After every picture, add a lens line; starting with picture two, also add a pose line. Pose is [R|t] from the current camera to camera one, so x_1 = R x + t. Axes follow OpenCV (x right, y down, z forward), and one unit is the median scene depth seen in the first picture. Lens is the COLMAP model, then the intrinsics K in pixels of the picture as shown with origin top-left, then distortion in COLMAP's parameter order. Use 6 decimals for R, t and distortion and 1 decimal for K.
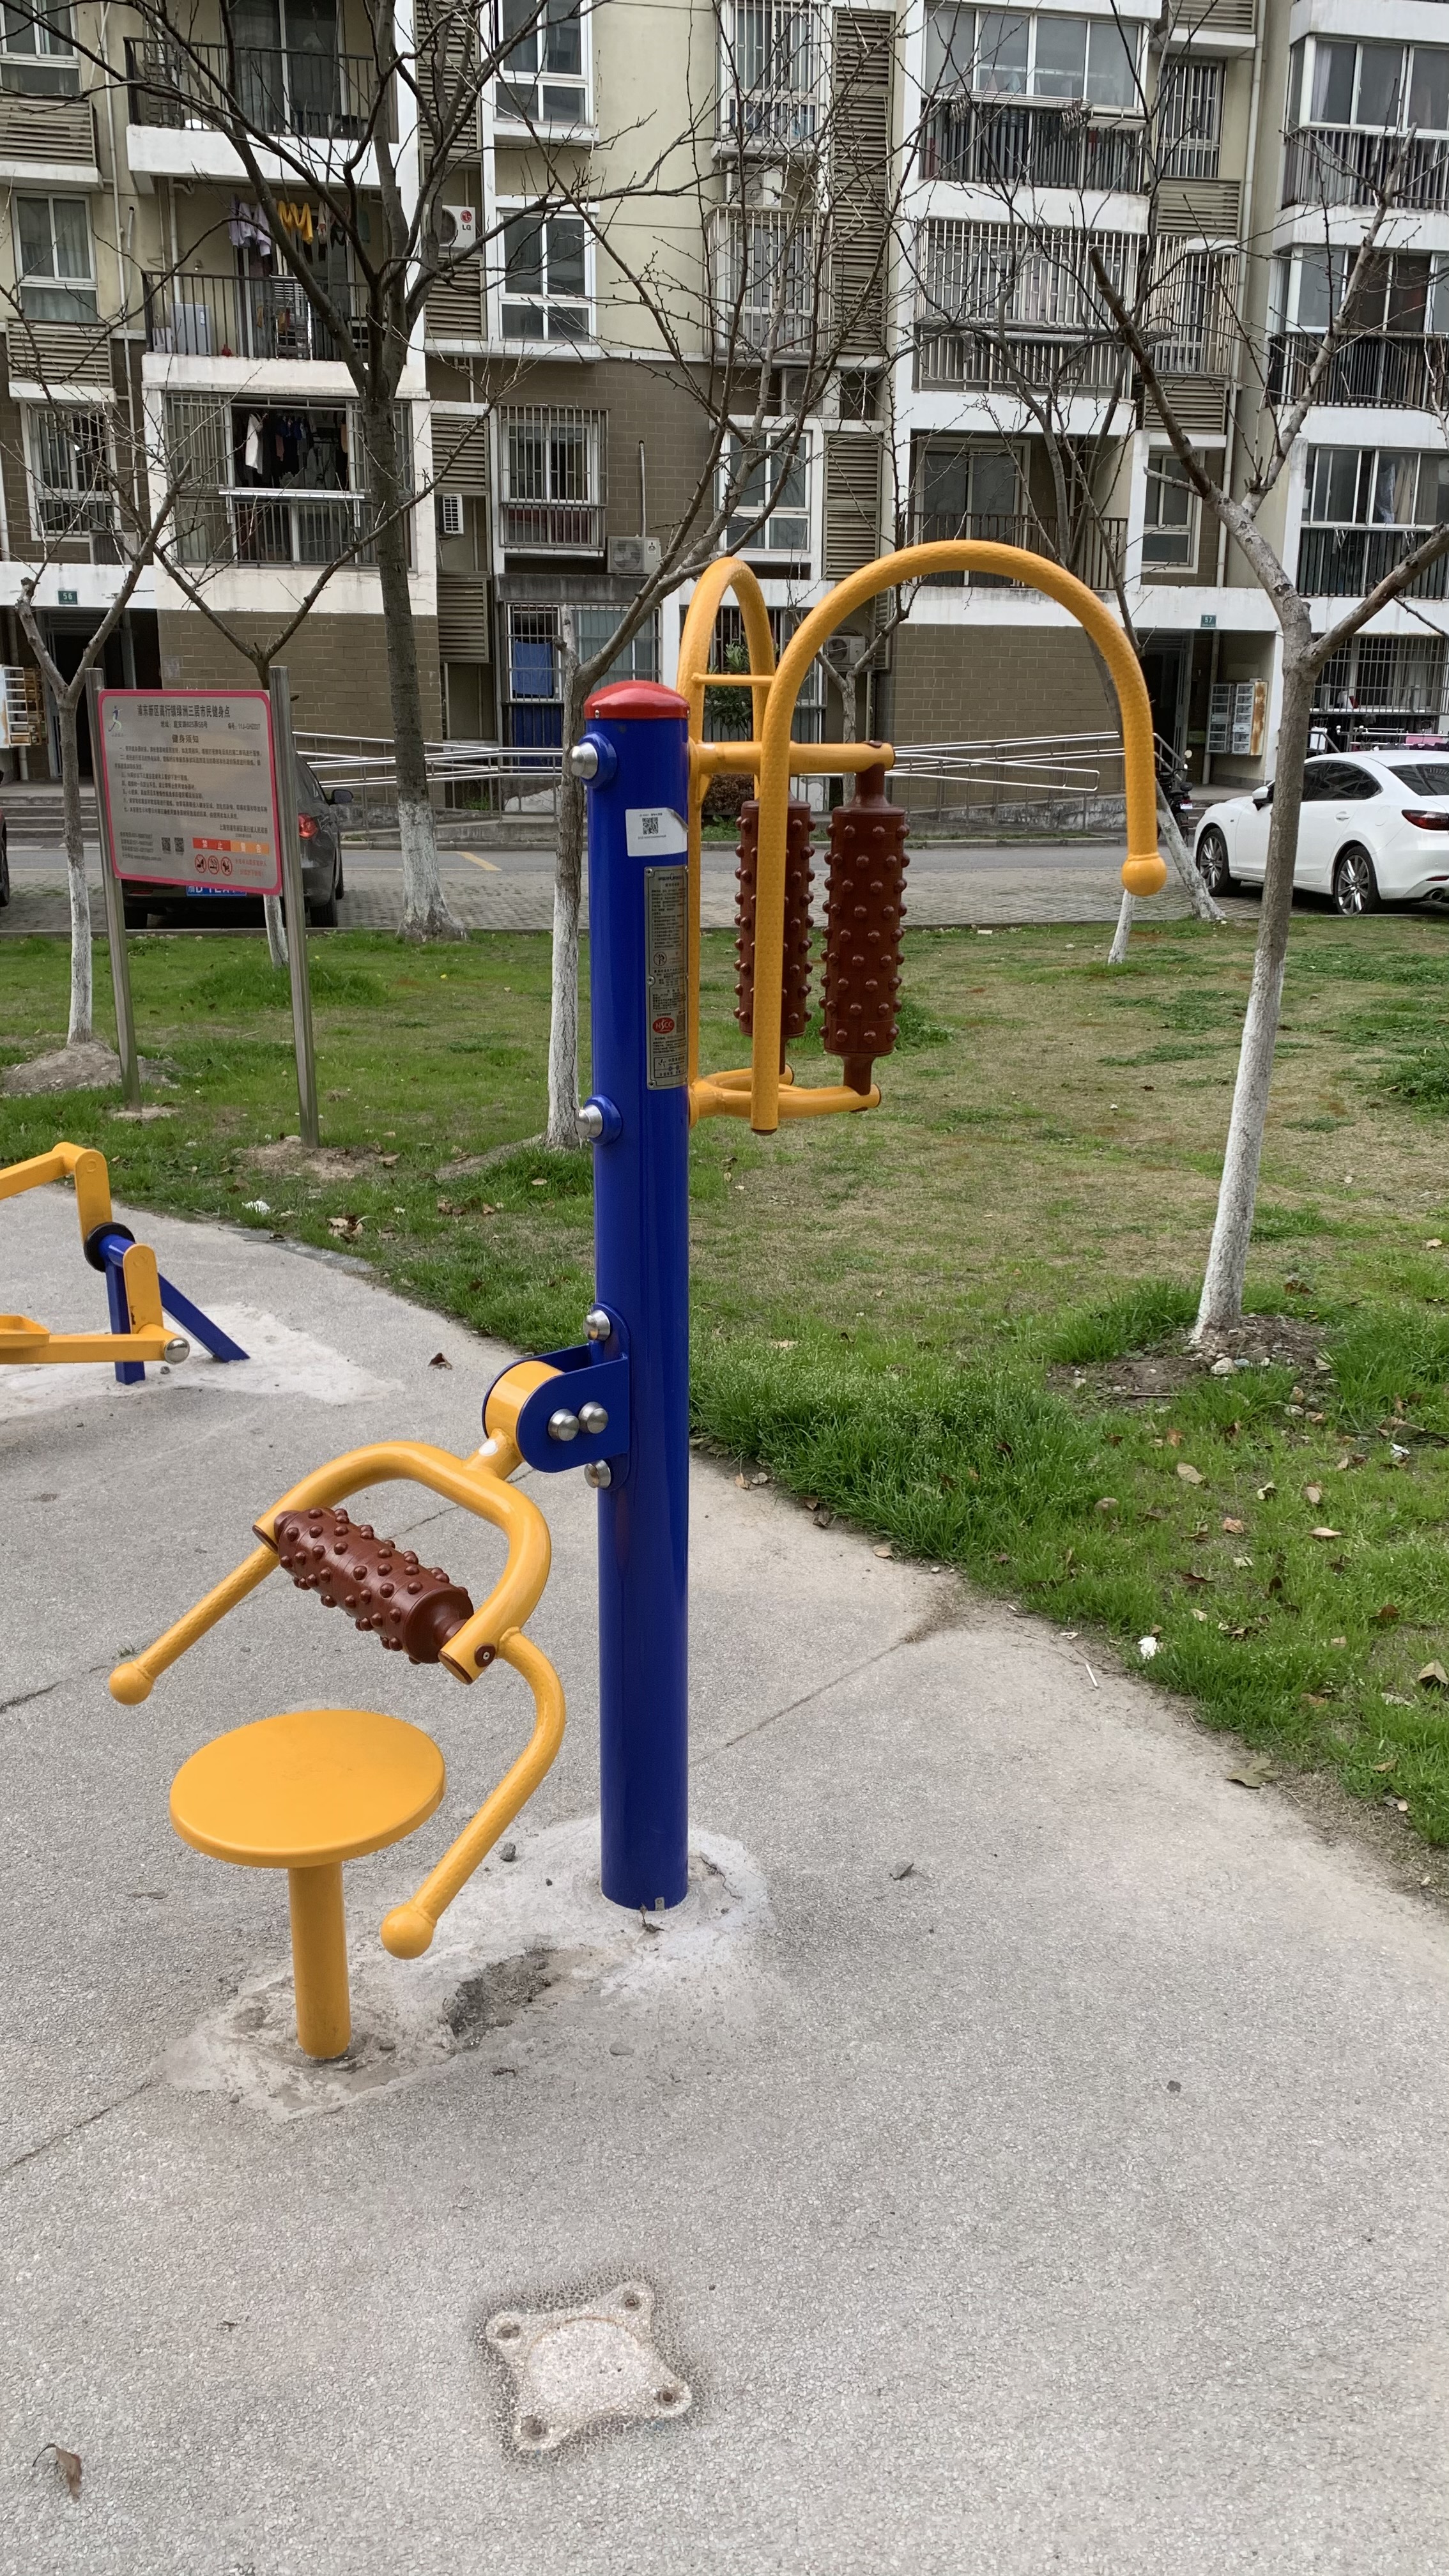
lens RADIAL K [[1990.7, 0, 725.8], [0, 1990.7, 1307.3], [0, 0, 1]] dist [0.010794, 0.002781]
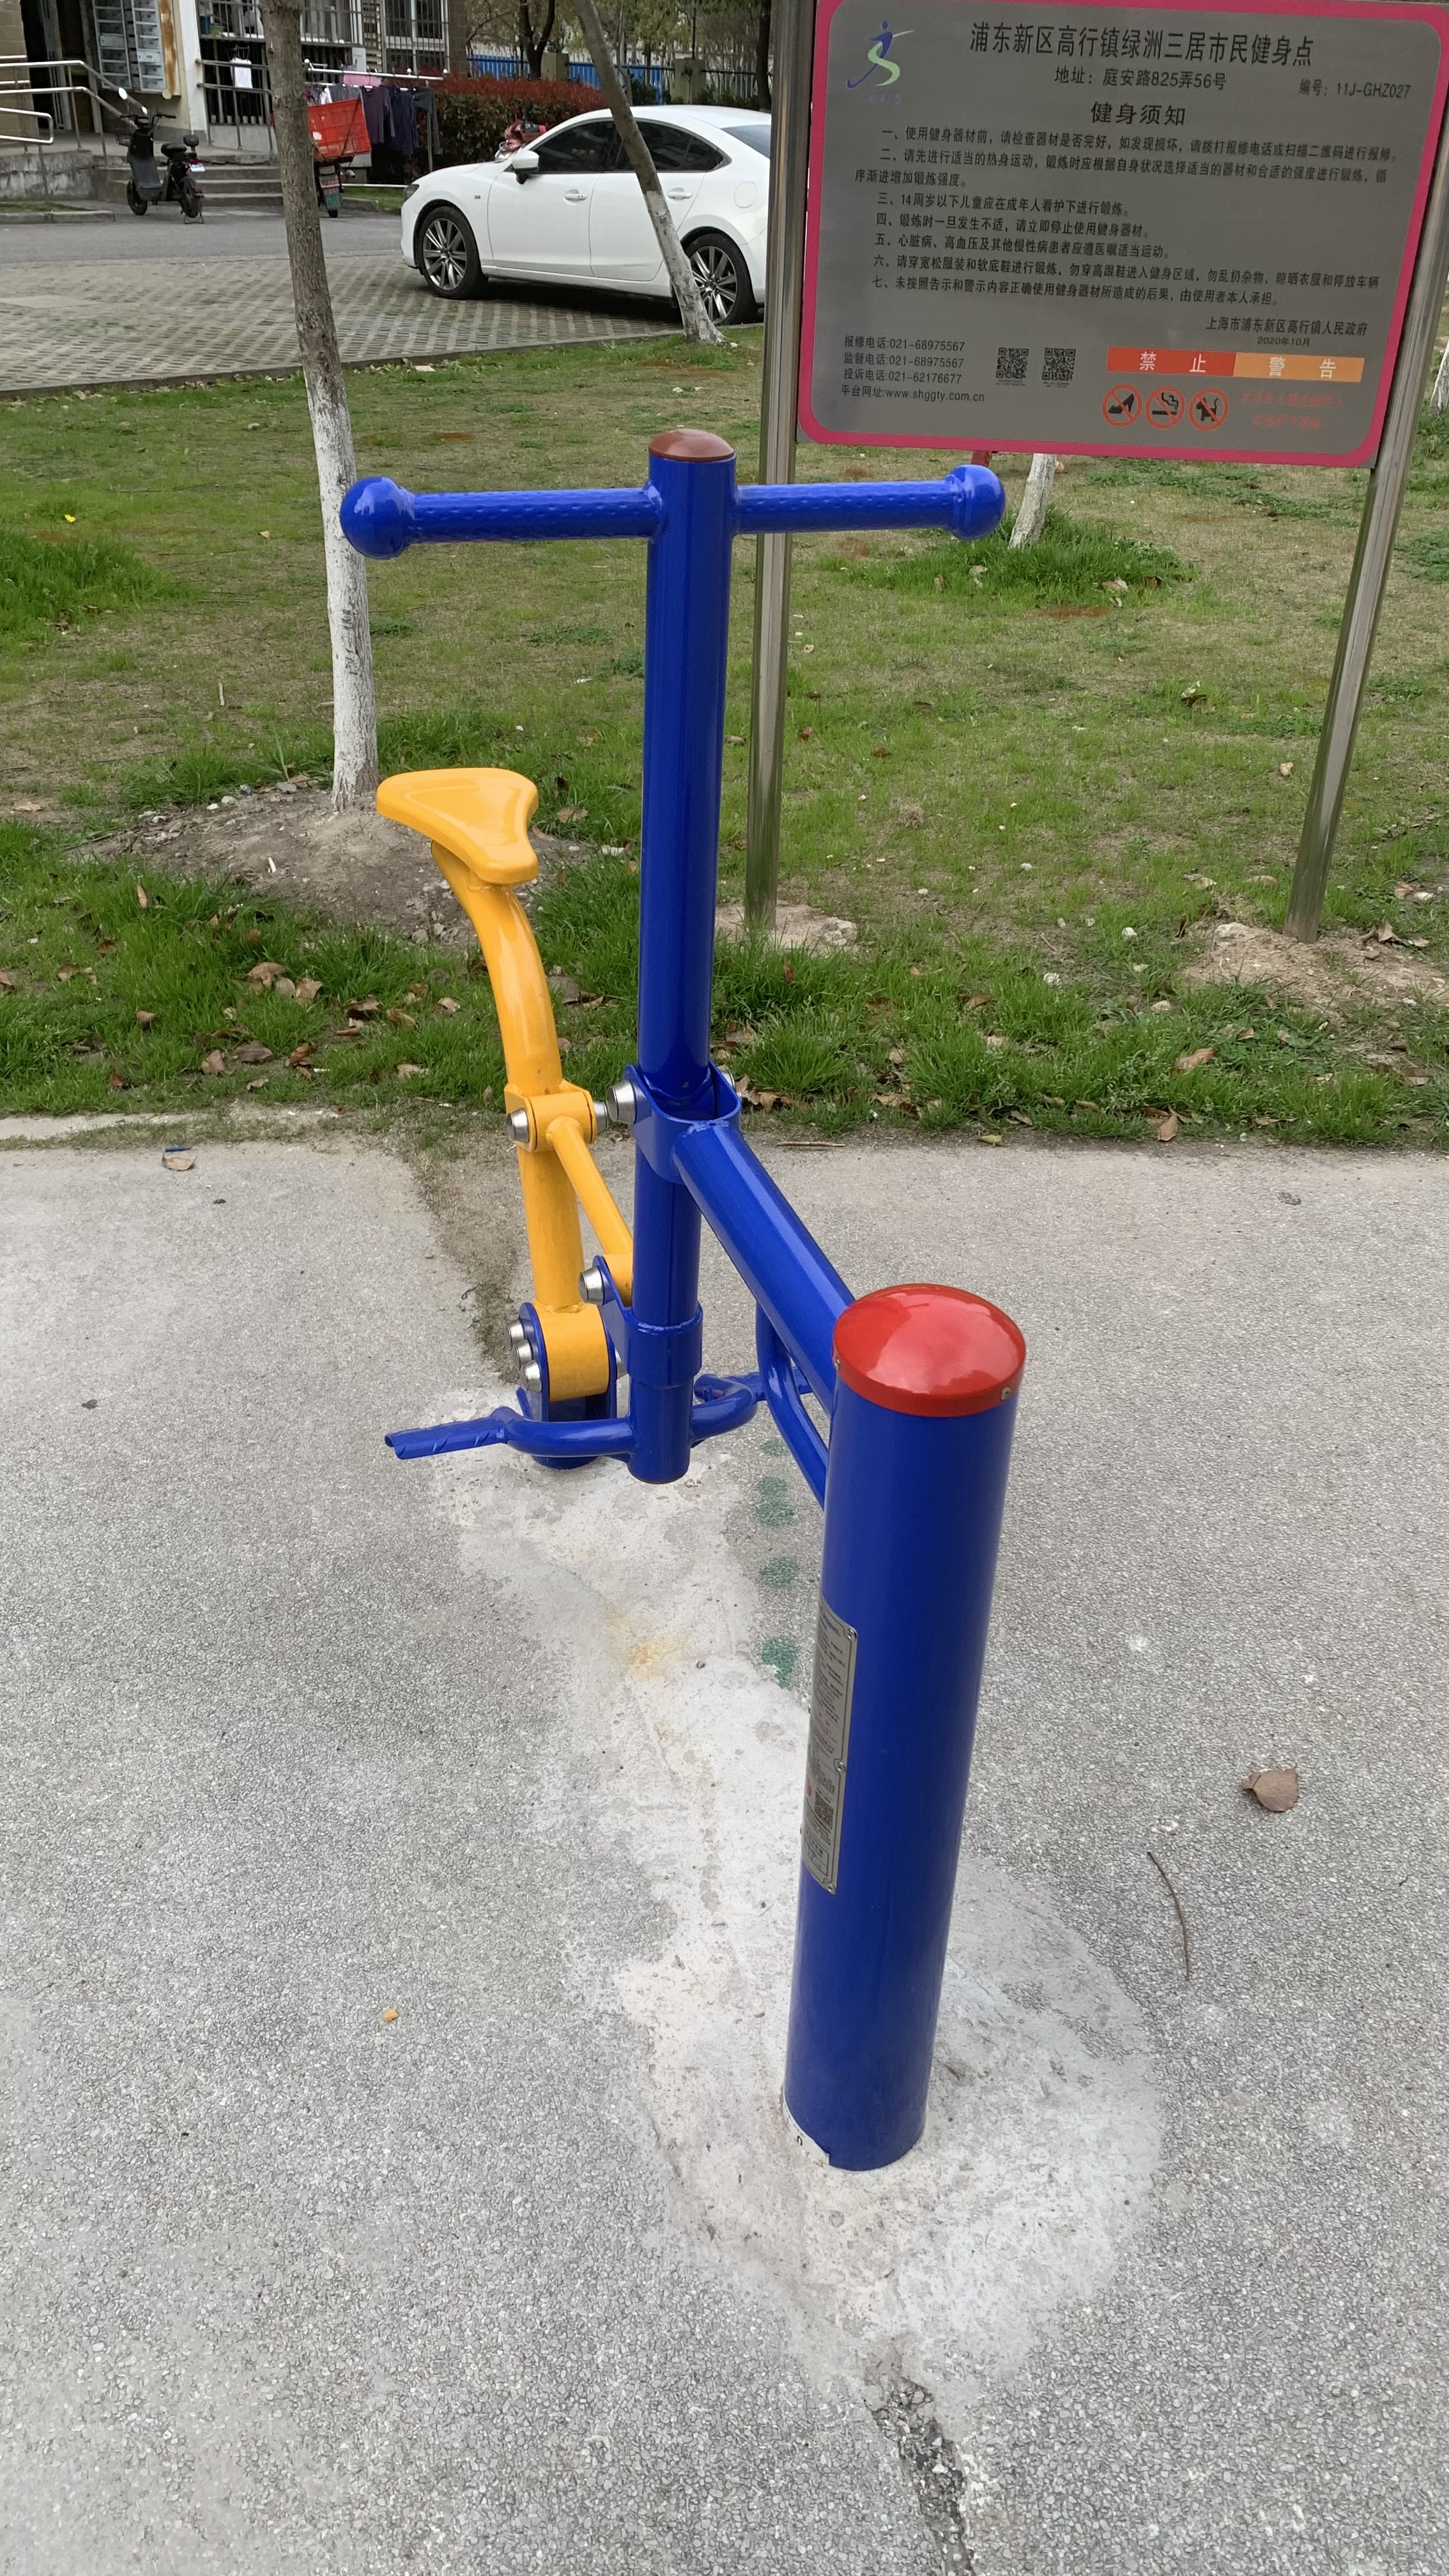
lens RADIAL K [[1990.7, 0, 724.0], [0, 1990.7, 1290.7], [0, 0, 1]] dist [0.010794, 0.002781]
pose [[0.792450, -0.296742, 0.532885, -0.179155], [0.142385, 0.939535, 0.311449, -0.050388], [-0.593084, -0.170933, 0.786786, 0.174171]]
